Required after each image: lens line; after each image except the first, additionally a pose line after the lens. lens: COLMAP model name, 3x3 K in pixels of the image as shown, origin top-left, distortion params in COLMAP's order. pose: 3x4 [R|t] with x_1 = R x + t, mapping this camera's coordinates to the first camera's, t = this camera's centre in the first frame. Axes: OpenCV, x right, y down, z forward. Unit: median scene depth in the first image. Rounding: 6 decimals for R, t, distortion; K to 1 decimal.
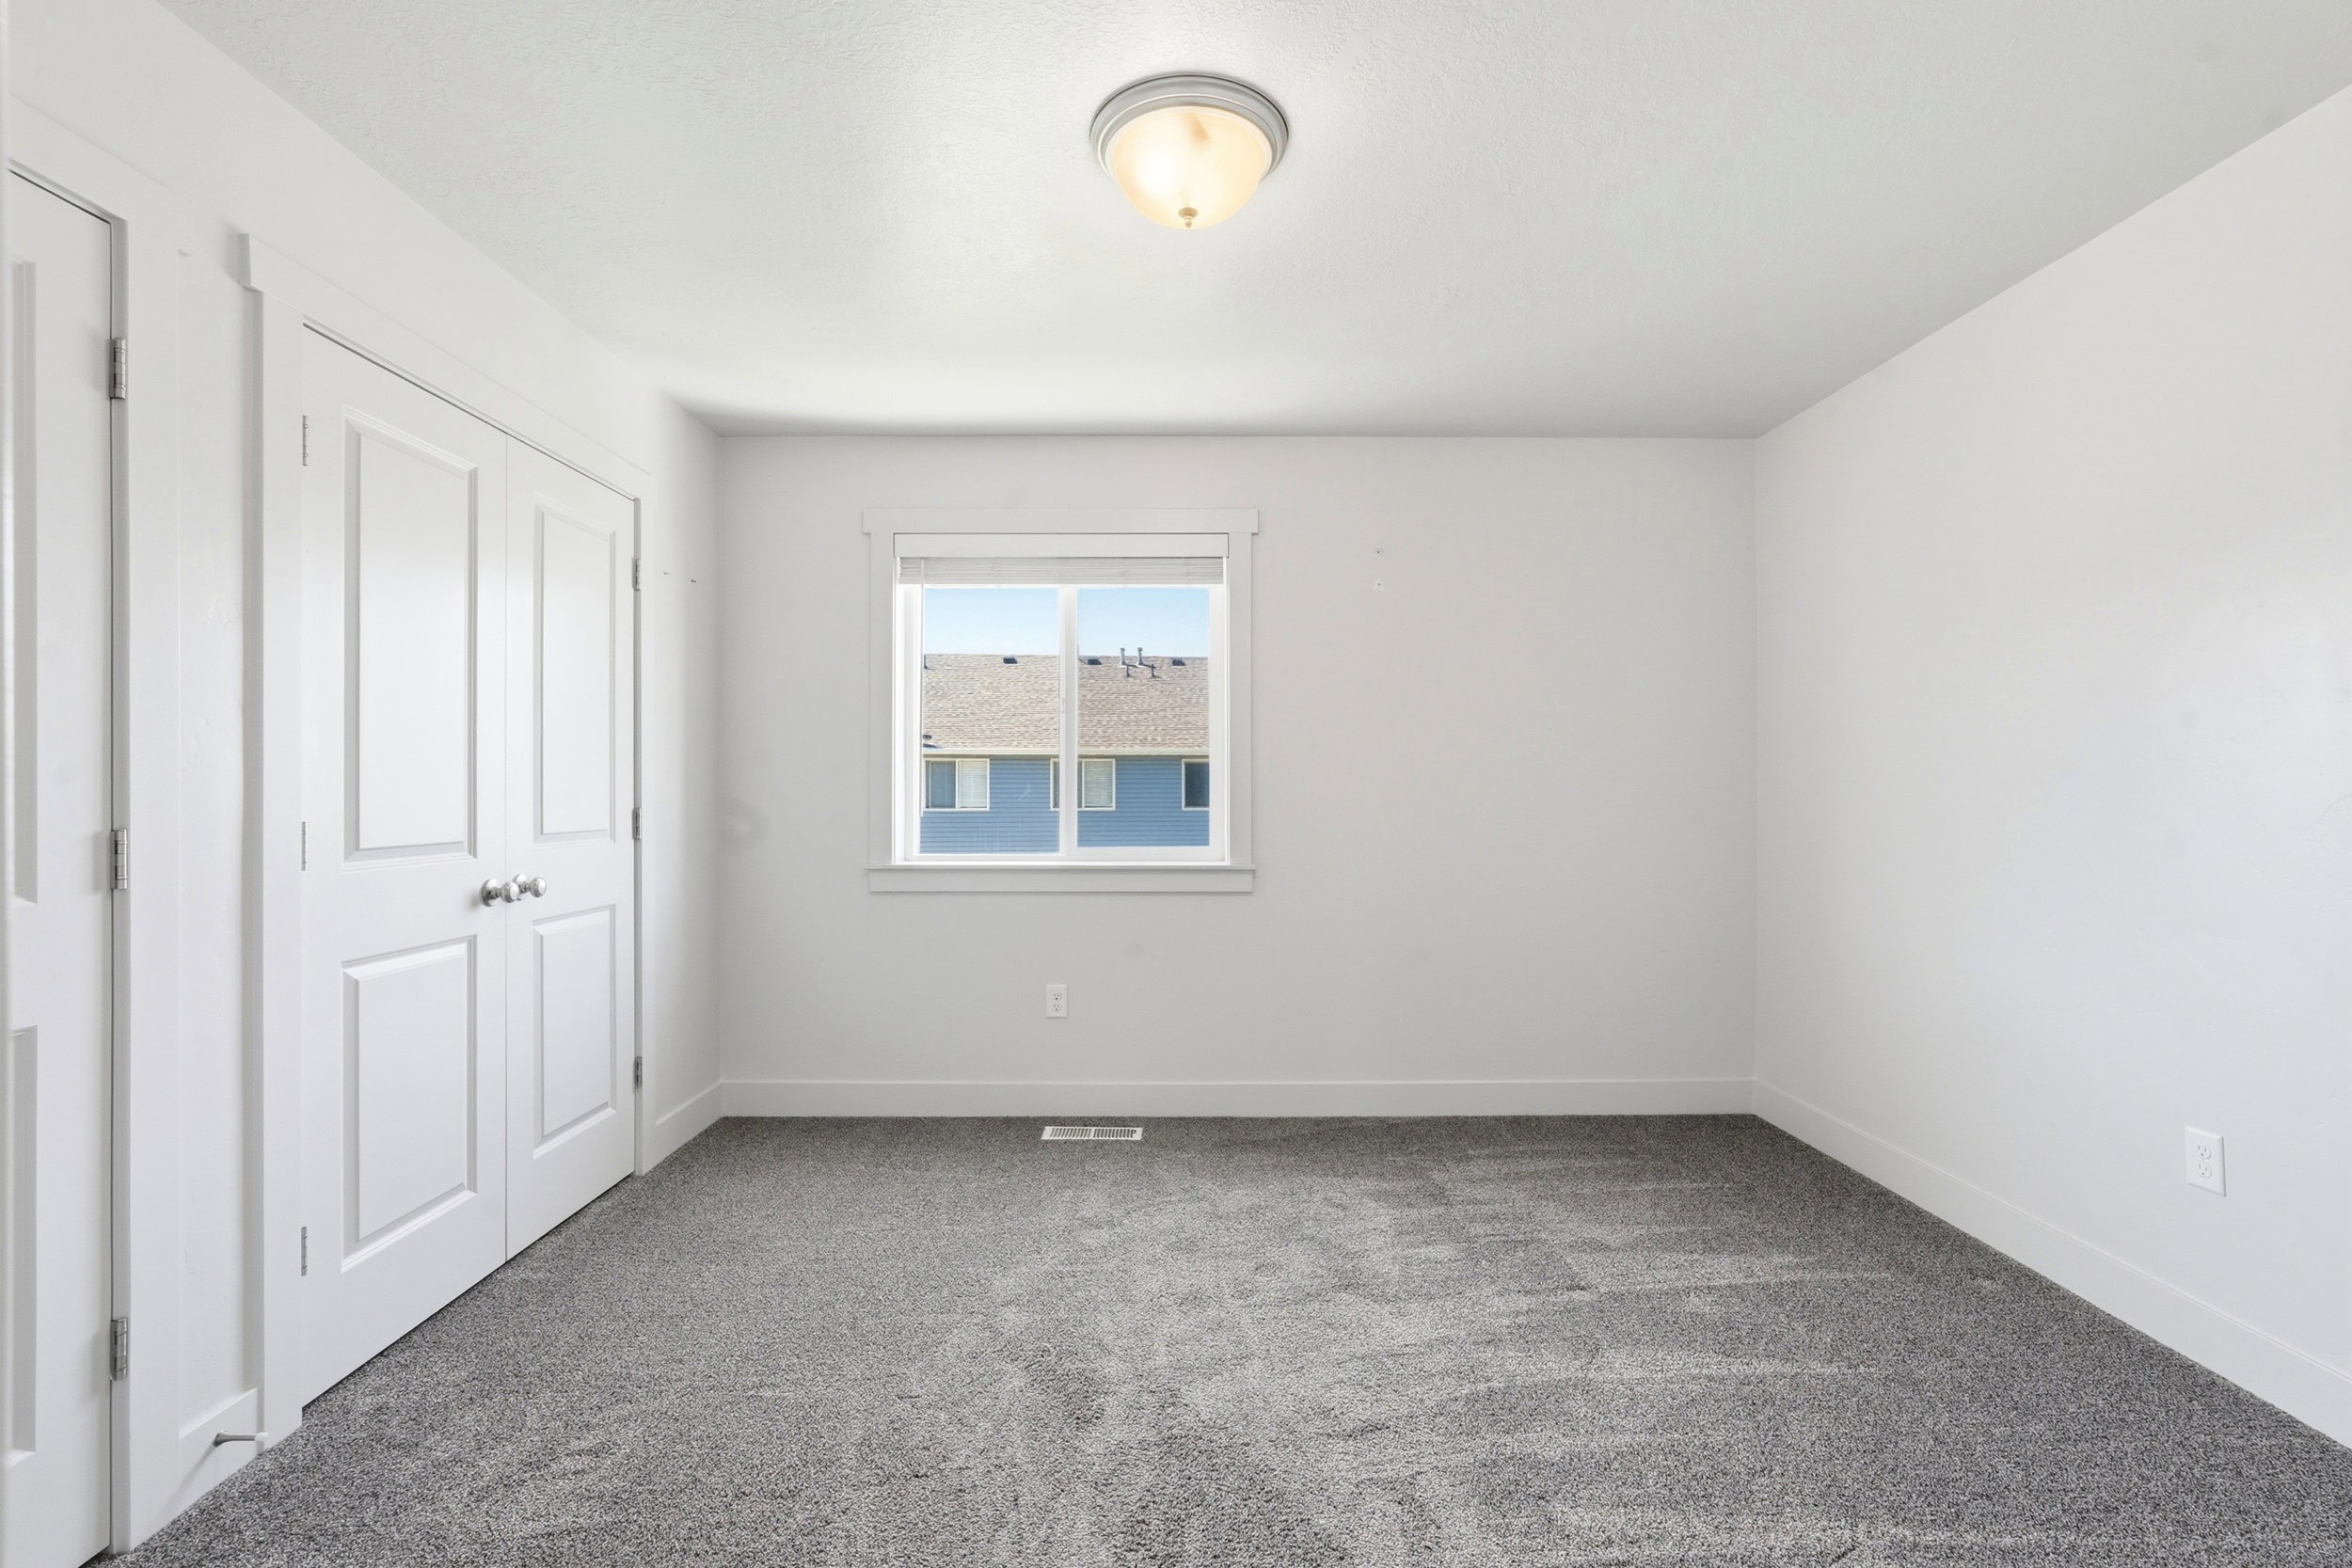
lens RADIAL K [[1039.7, 0, 1188.4], [0, 1039.7, 764.4], [0, 0, 1]] dist [-0.012596, 0.004505]
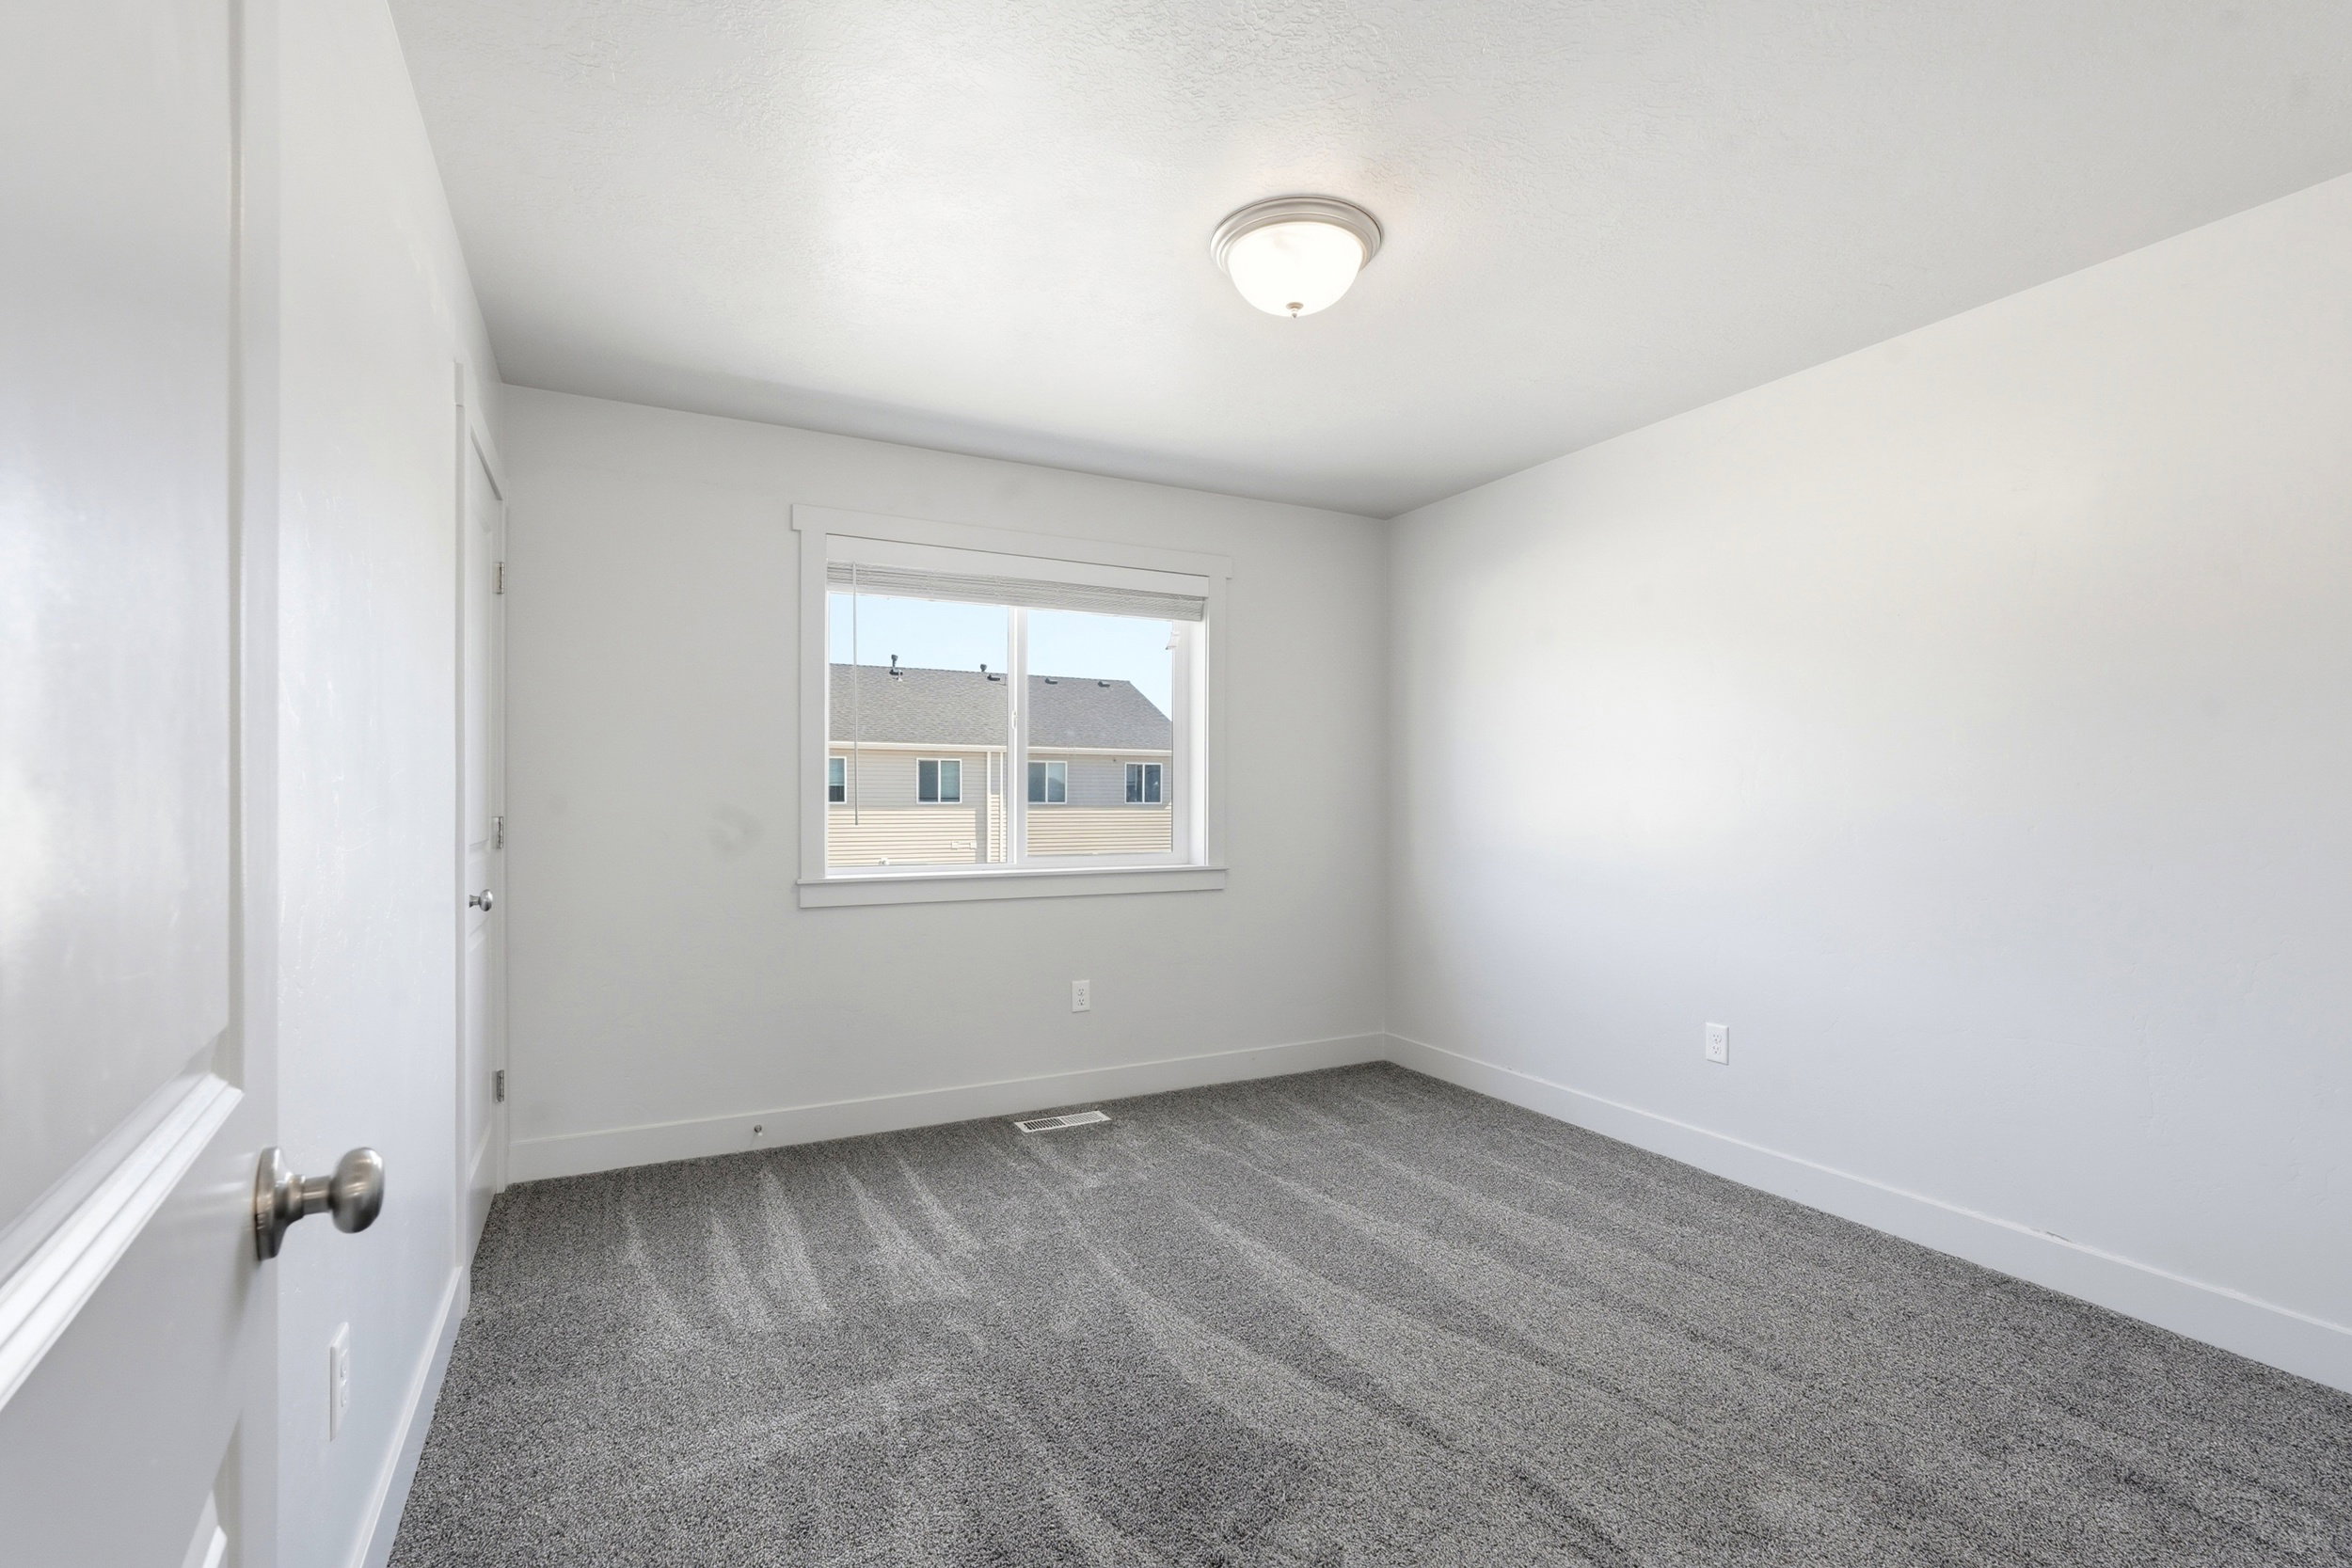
lens RADIAL K [[1039.7, 0, 1168.5], [0, 1039.7, 763.0], [0, 0, 1]] dist [-0.012596, 0.004505]
pose [[0.892130, 0.016204, 0.451487, -0.468723], [-0.010516, 0.999831, -0.015104, 0.000214], [-0.451655, 0.008727, 0.892150, -0.007649]]
